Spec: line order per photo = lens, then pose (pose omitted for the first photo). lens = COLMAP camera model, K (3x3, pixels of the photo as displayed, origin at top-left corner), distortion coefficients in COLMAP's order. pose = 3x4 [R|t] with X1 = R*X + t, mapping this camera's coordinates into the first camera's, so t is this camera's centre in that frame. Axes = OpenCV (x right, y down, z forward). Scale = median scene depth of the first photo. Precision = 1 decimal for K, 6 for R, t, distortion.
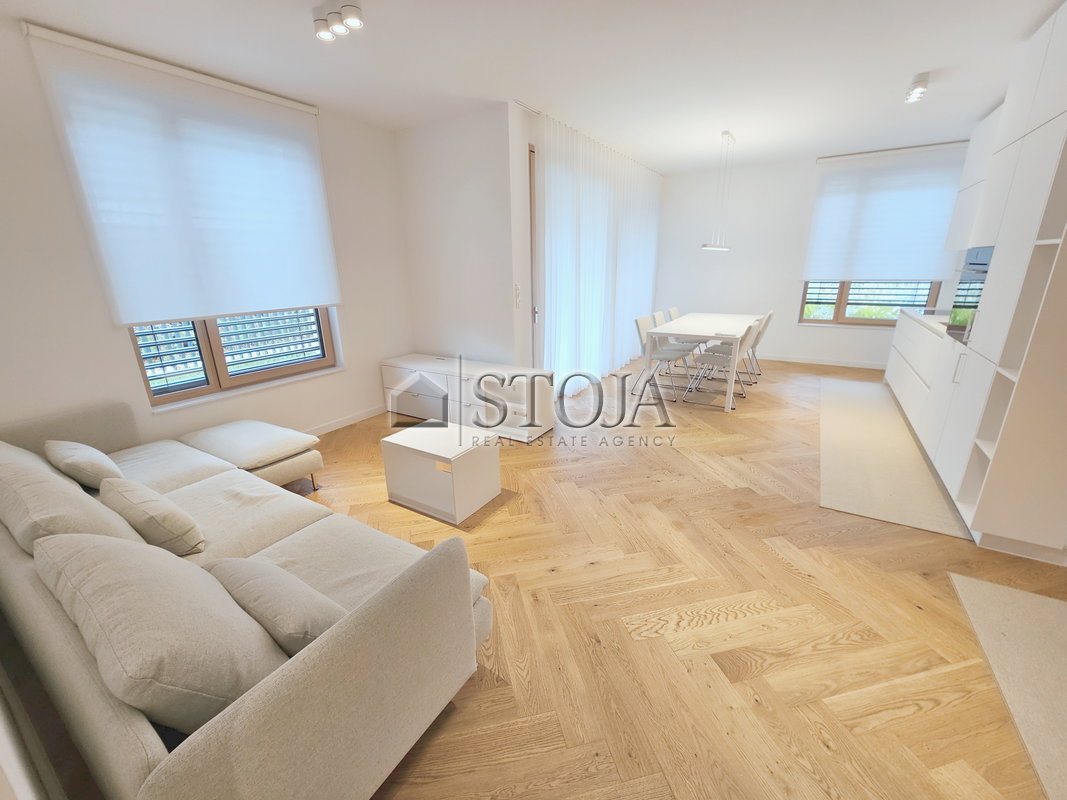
lens RADIAL K [[439.7, 0, 526.2], [0, 439.7, 398.5], [0, 0, 1]] dist [-0.001340, 0.000994]
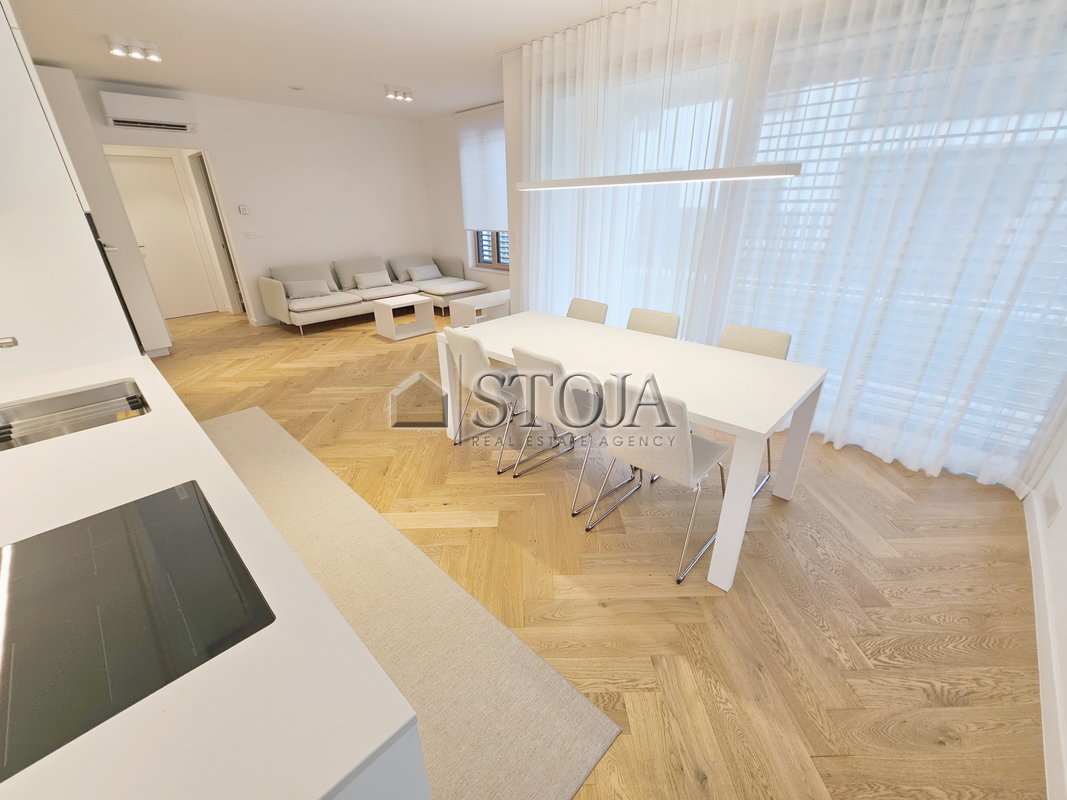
lens RADIAL K [[439.7, 0, 530.3], [0, 439.7, 399.7], [0, 0, 1]] dist [-0.001340, 0.000994]
pose [[-0.200010, 0.424217, -0.883196, 1.659448], [-0.268836, 0.843055, 0.465817, -0.622638], [0.942191, 0.330603, -0.054575, 1.822972]]
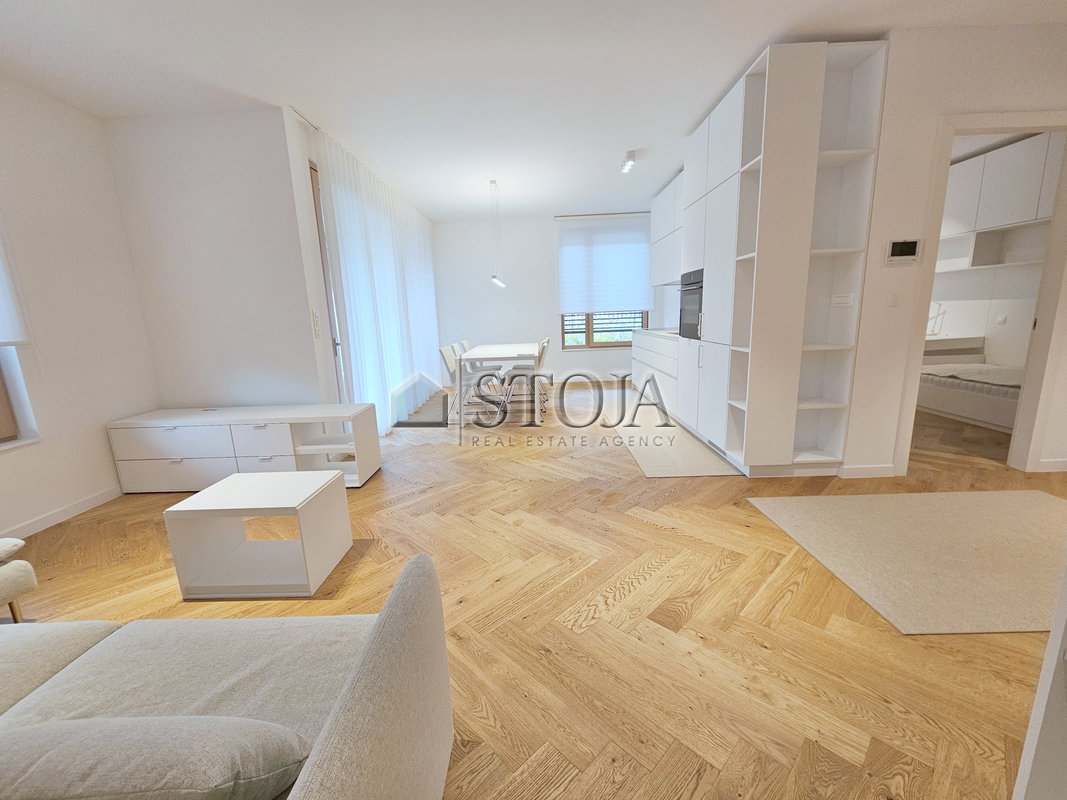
lens RADIAL K [[439.7, 0, 524.8], [0, 439.7, 400.0], [0, 0, 1]] dist [-0.001340, 0.000994]
pose [[0.858312, -0.111931, 0.500772, -0.172009], [0.170590, 0.982653, -0.072749, 0.069495], [-0.483942, 0.147868, 0.862517, 0.112289]]
